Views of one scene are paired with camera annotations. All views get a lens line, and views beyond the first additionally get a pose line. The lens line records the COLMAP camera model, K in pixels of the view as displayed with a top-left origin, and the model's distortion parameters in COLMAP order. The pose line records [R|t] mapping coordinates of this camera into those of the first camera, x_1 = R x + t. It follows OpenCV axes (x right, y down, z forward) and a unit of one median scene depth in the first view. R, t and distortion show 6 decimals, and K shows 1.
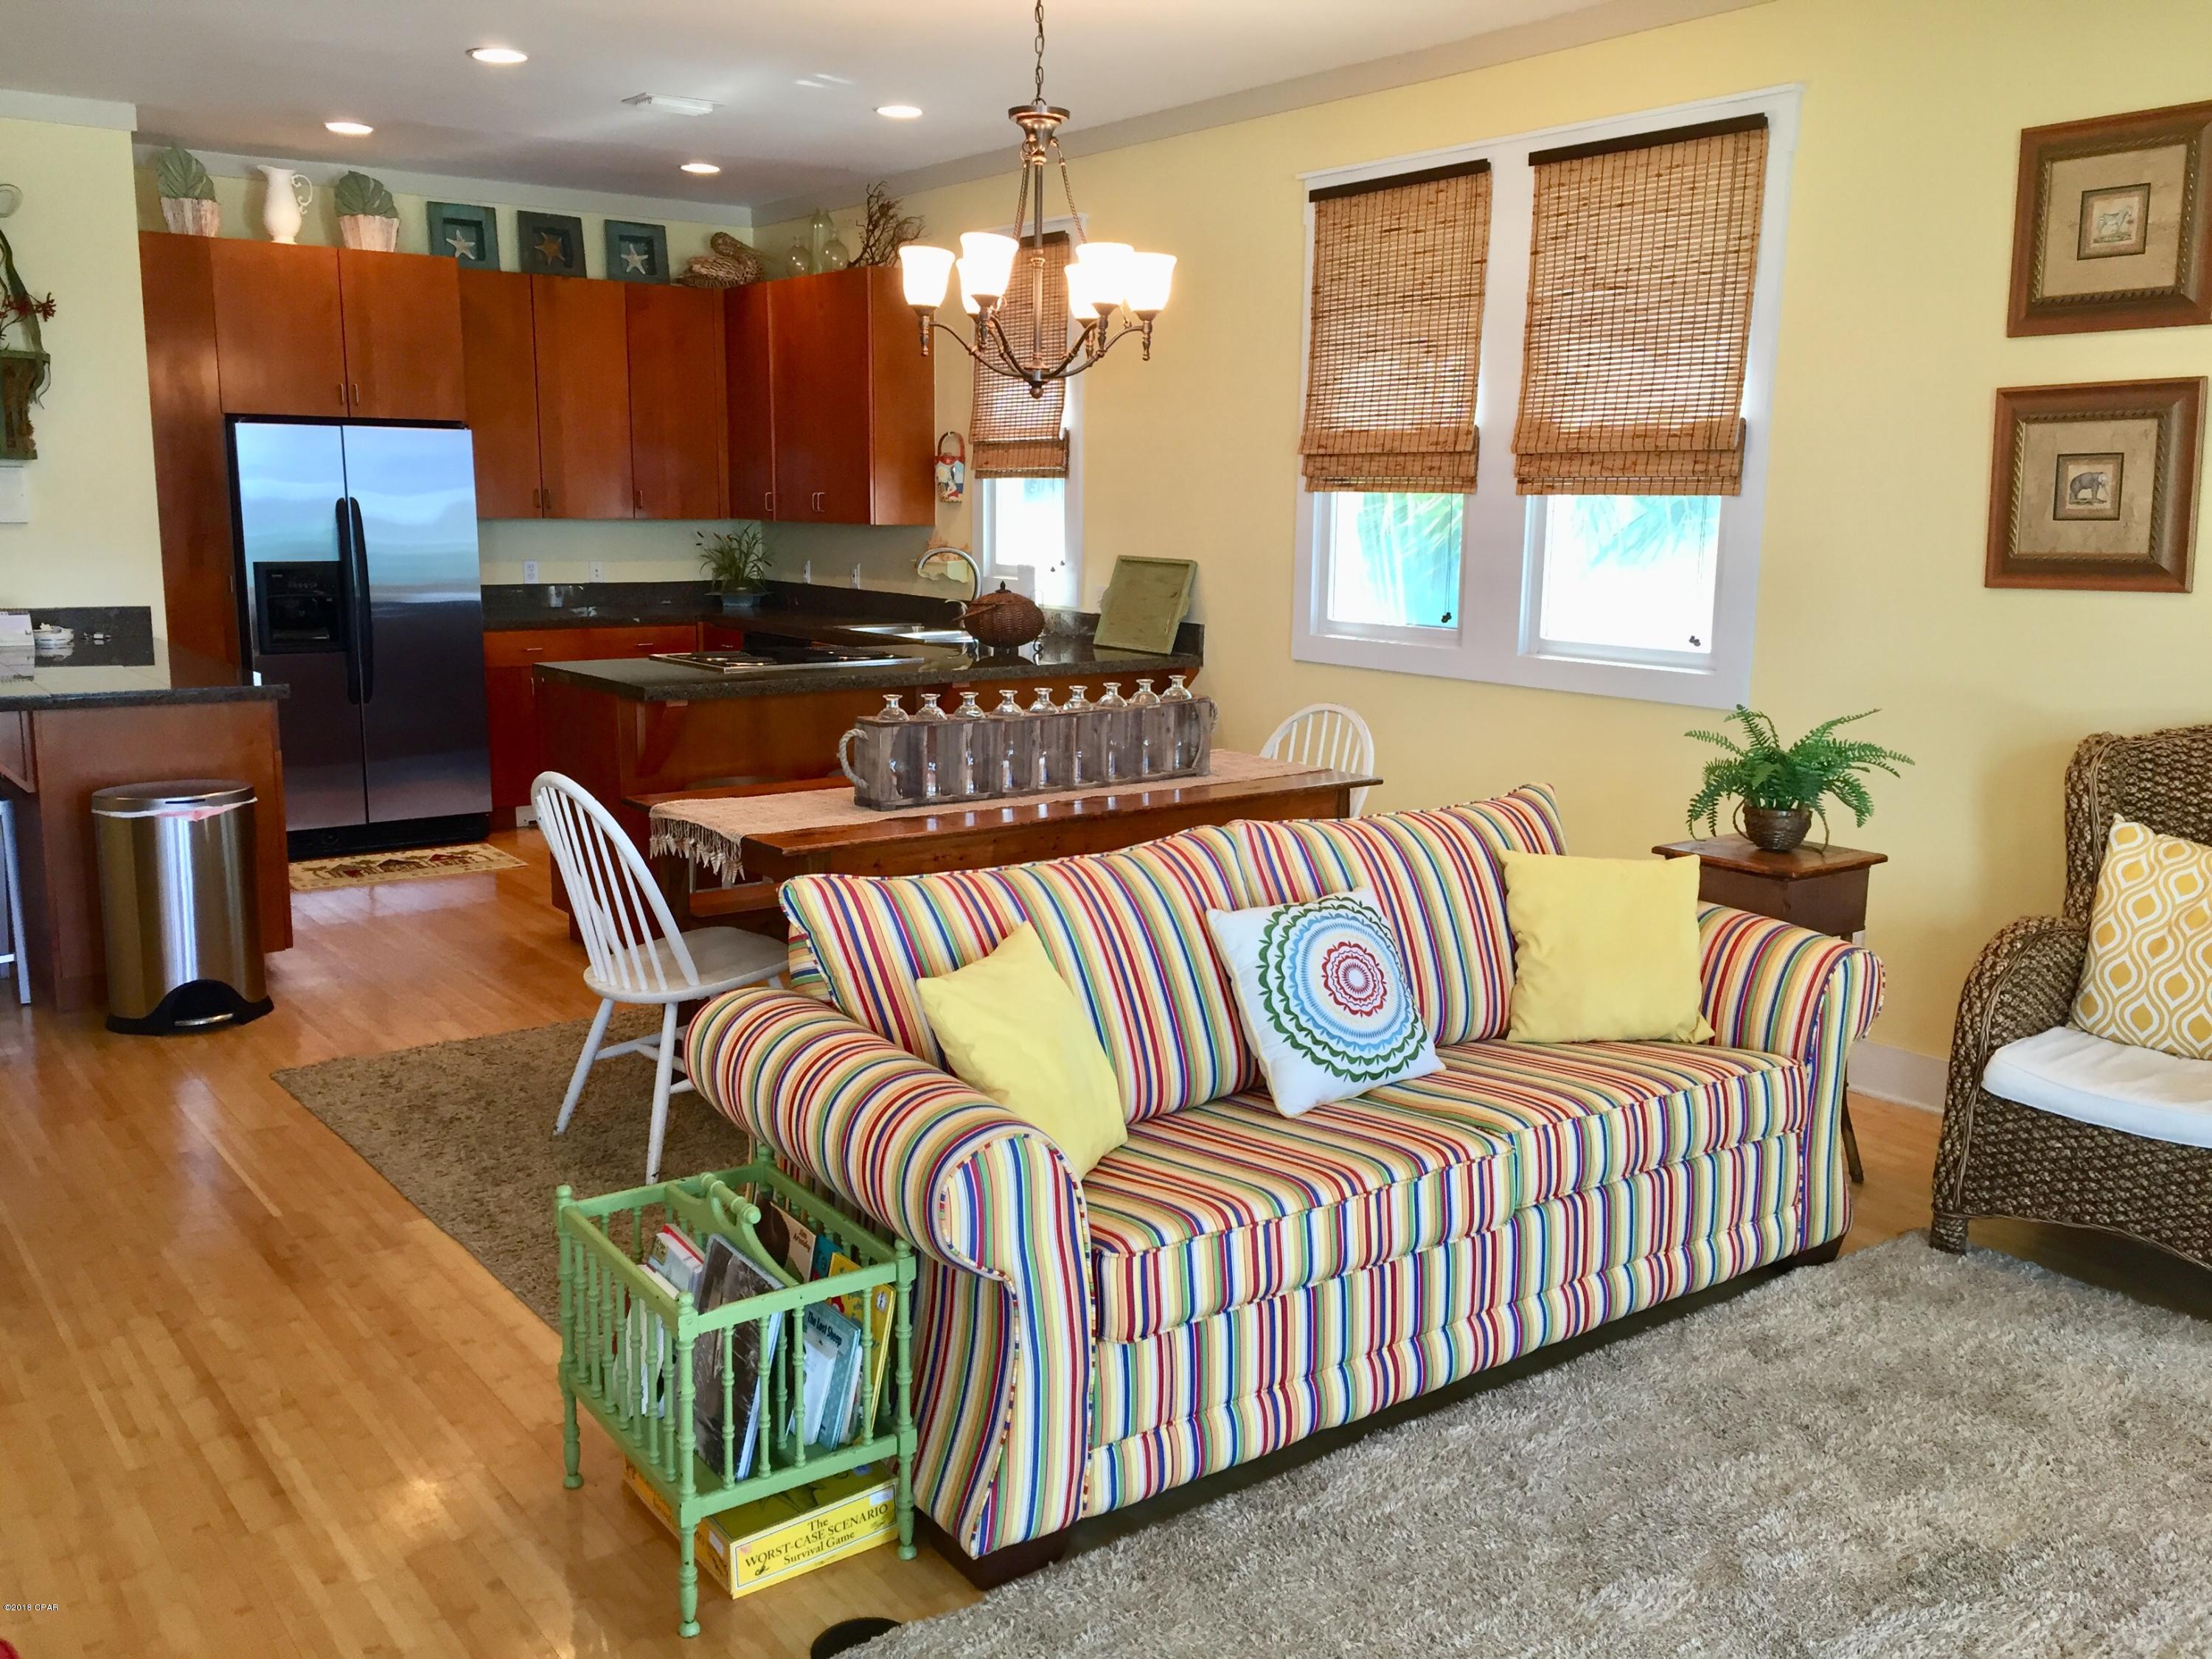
lens RADIAL K [[1886.5, 0, 1100.5], [0, 1886.5, 820.7], [0, 0, 1]] dist [0.094264, -0.124856]
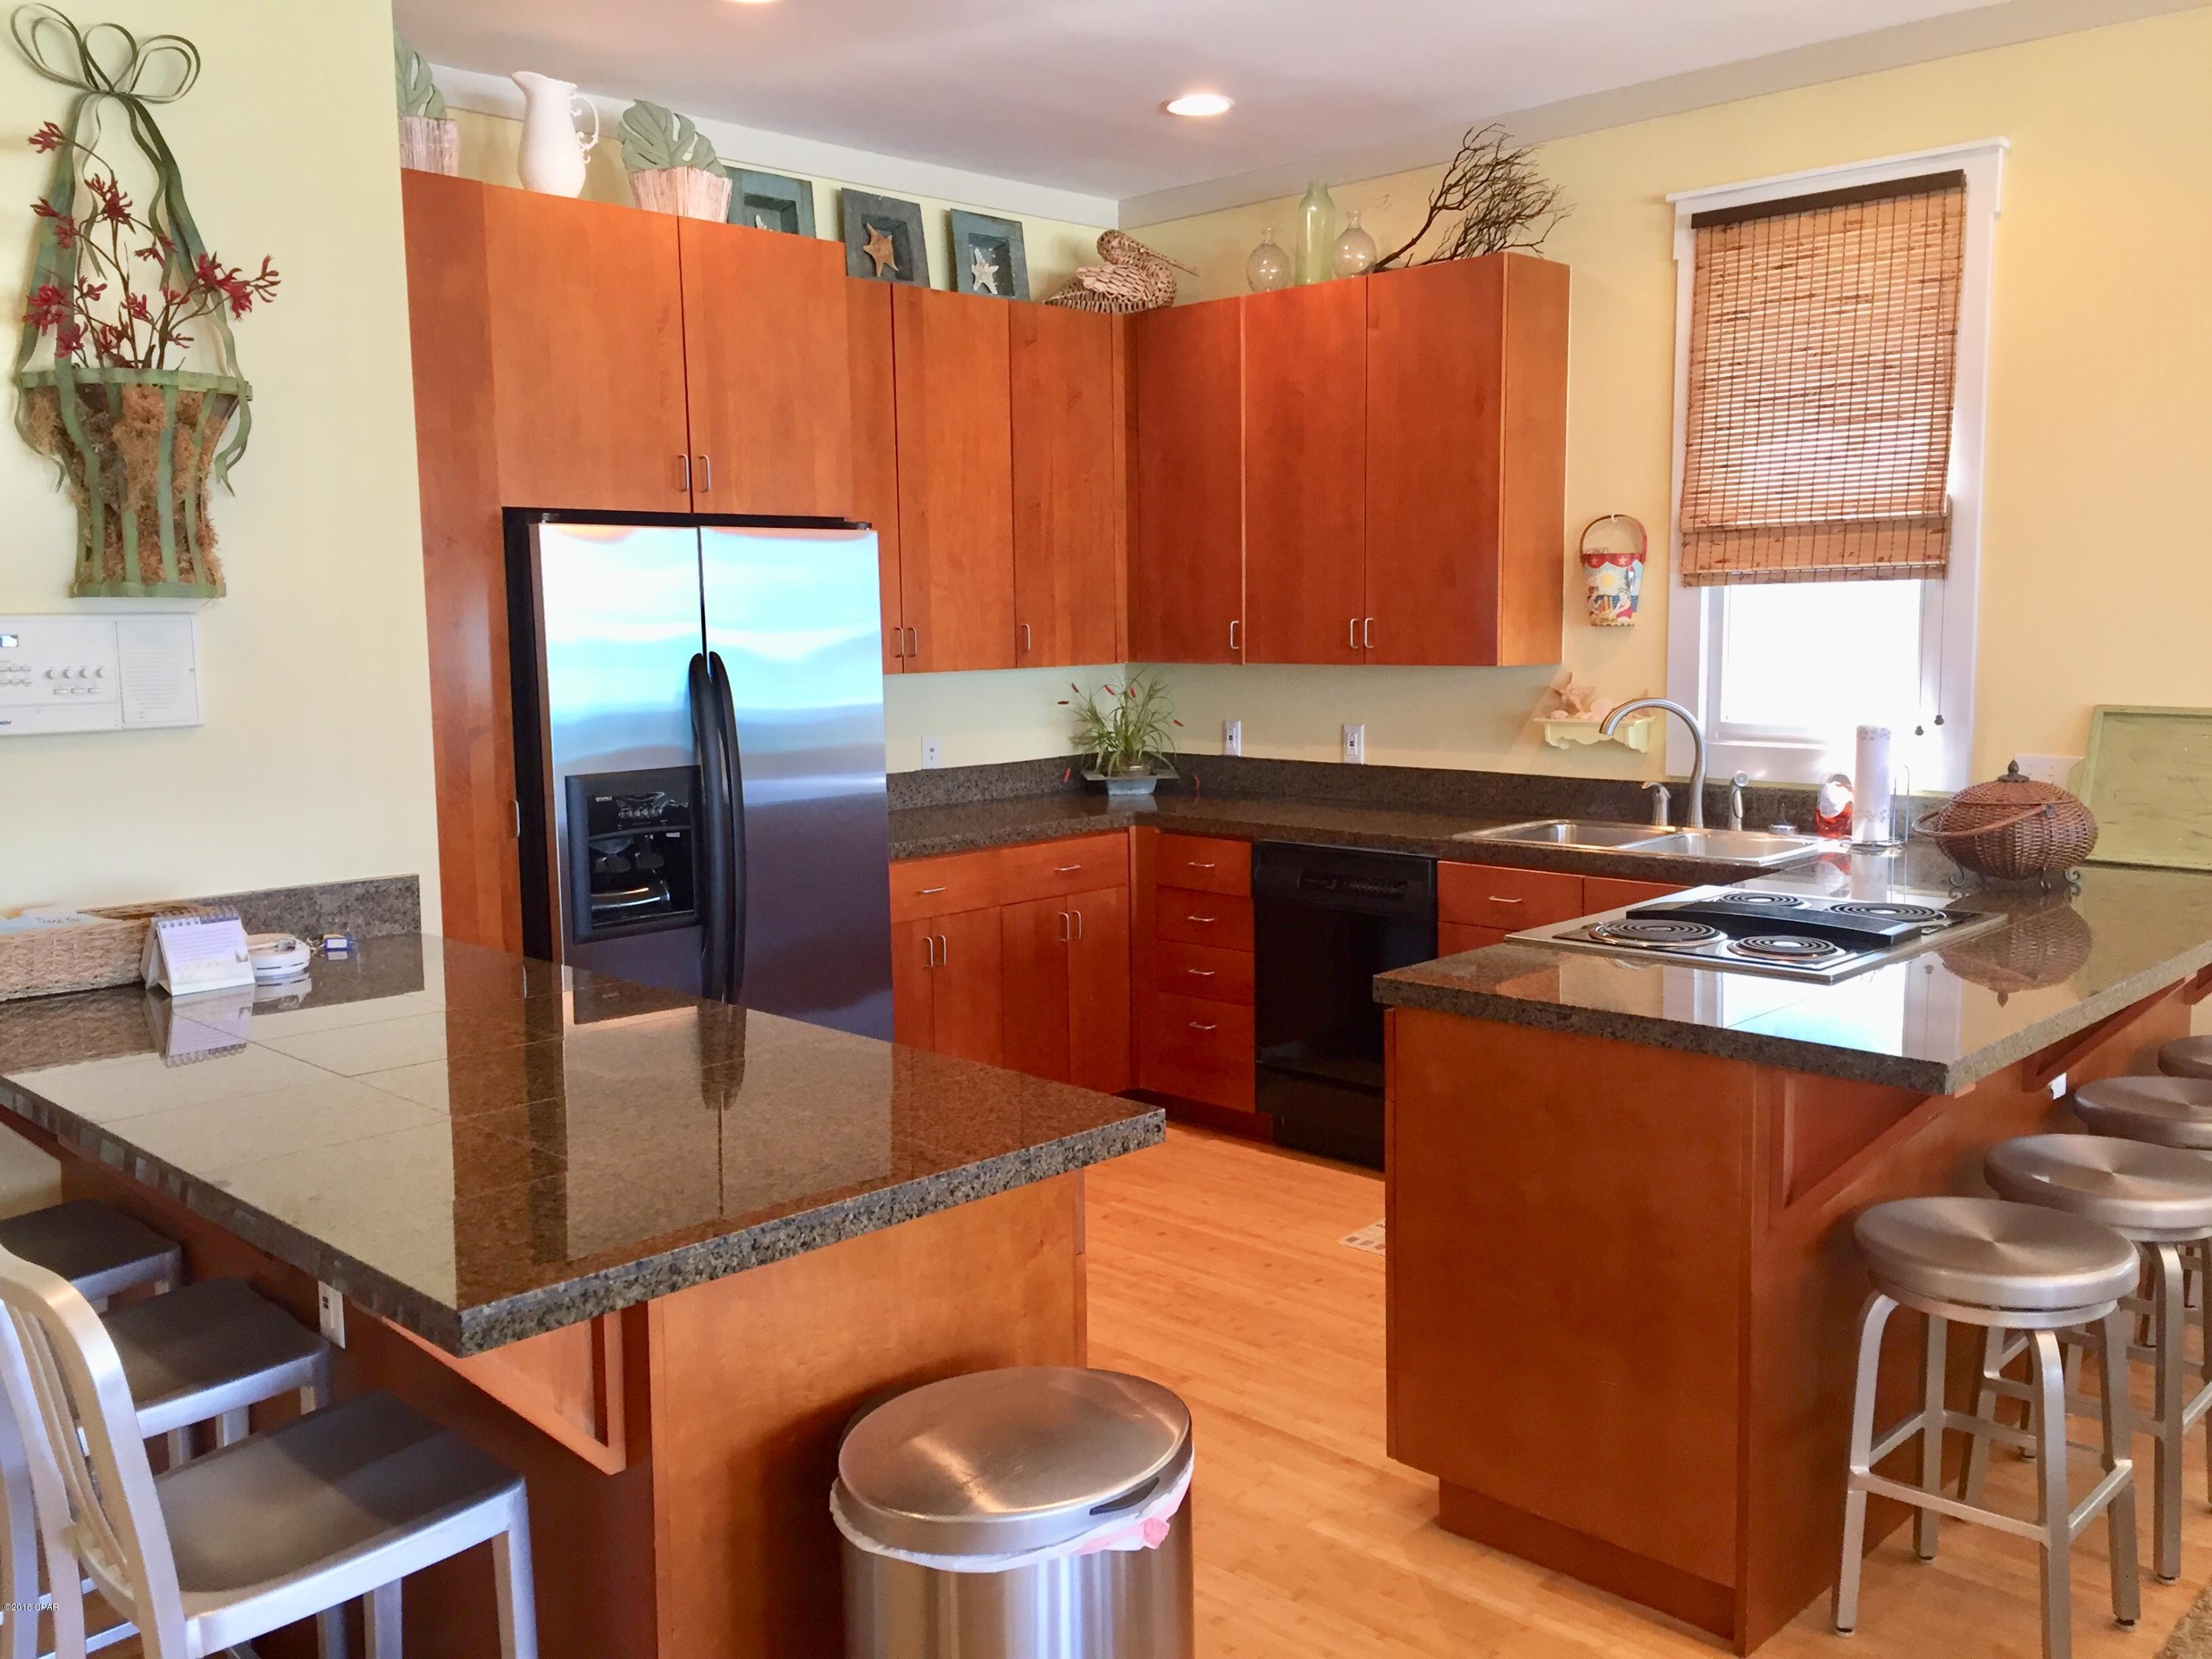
lens RADIAL K [[1886.5, 0, 1100.5], [0, 1886.5, 820.7], [0, 0, 1]] dist [0.094264, -0.124856]
pose [[0.987091, -0.043124, 0.154245, -0.355263], [0.052384, 0.997028, -0.056485, -0.079554], [-0.151351, 0.063836, 0.986417, 0.420673]]
